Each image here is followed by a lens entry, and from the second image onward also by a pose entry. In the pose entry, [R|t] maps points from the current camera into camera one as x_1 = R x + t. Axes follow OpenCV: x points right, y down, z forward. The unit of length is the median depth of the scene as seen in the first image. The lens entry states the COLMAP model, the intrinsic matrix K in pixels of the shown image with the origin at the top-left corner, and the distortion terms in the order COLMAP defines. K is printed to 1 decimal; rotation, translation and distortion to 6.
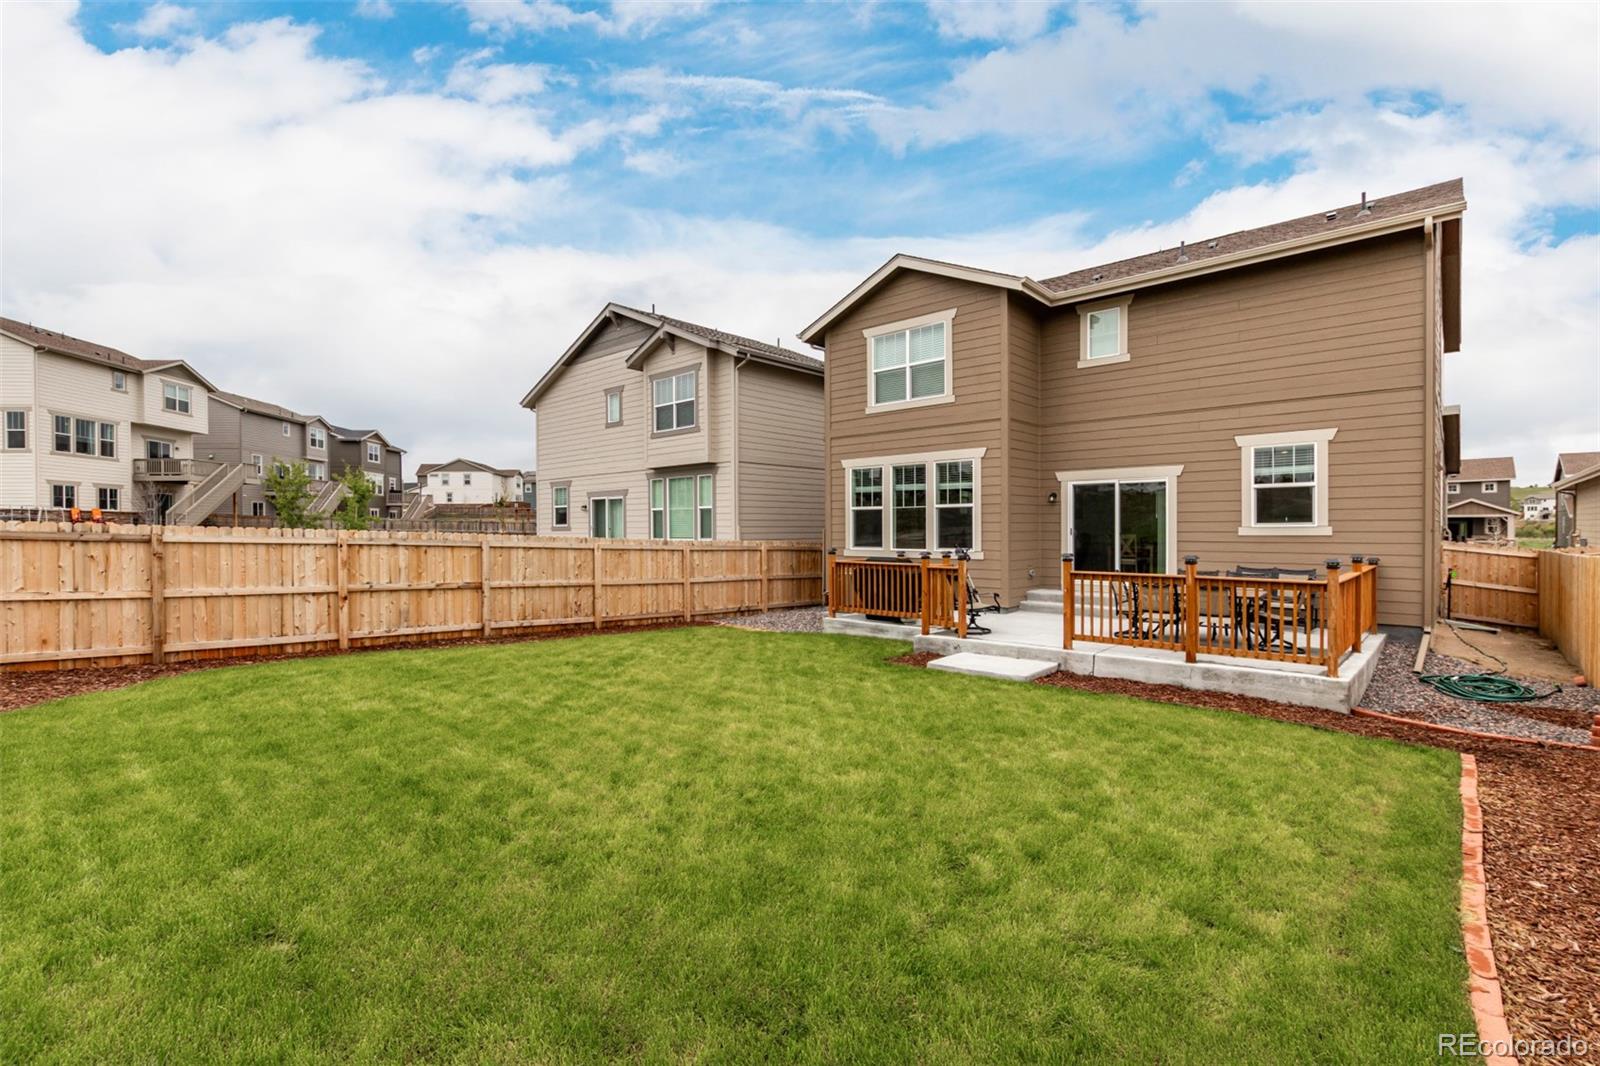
lens RADIAL K [[725.4, 0, 797.3], [0, 725.4, 535.7], [0, 0, 1]] dist [-0.000297, -0.000008]
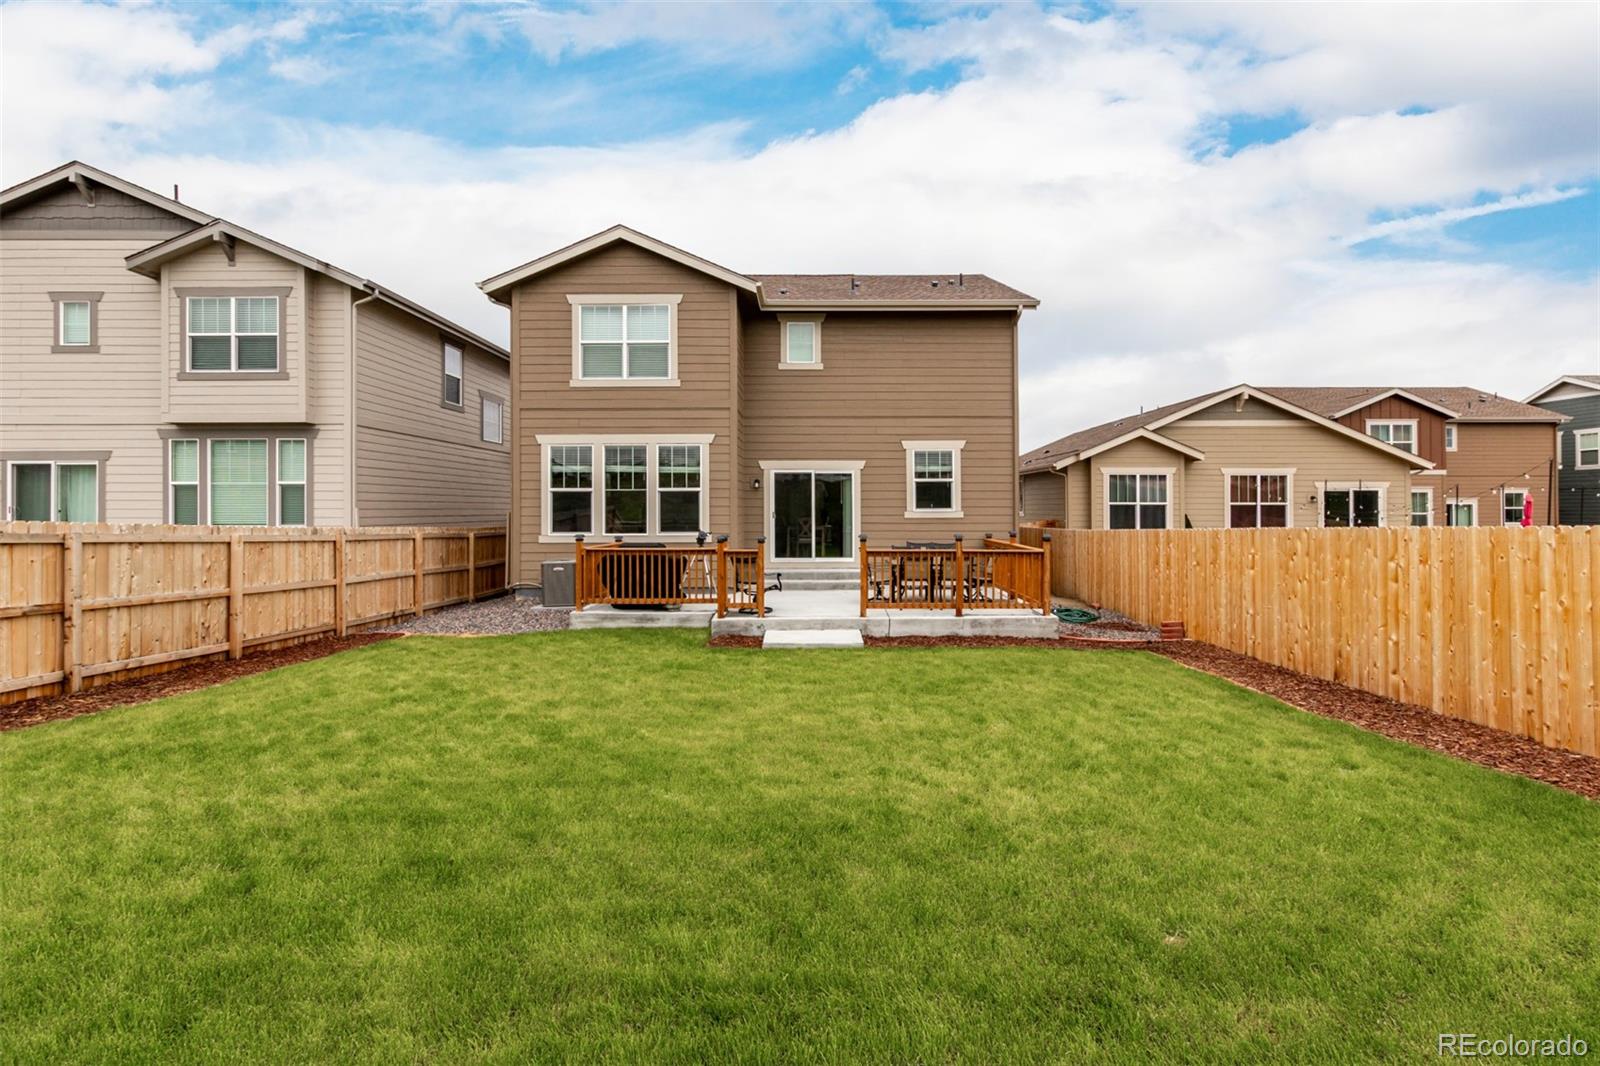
lens RADIAL K [[752.4, 0, 812.4], [0, 752.4, 500.5], [0, 0, 1]] dist [0.004163, 0.000686]
pose [[0.741875, 0.010425, 0.670457, -0.348073], [0.004350, 0.999783, -0.020359, -0.004227], [-0.670524, 0.018020, 0.741669, 0.106420]]
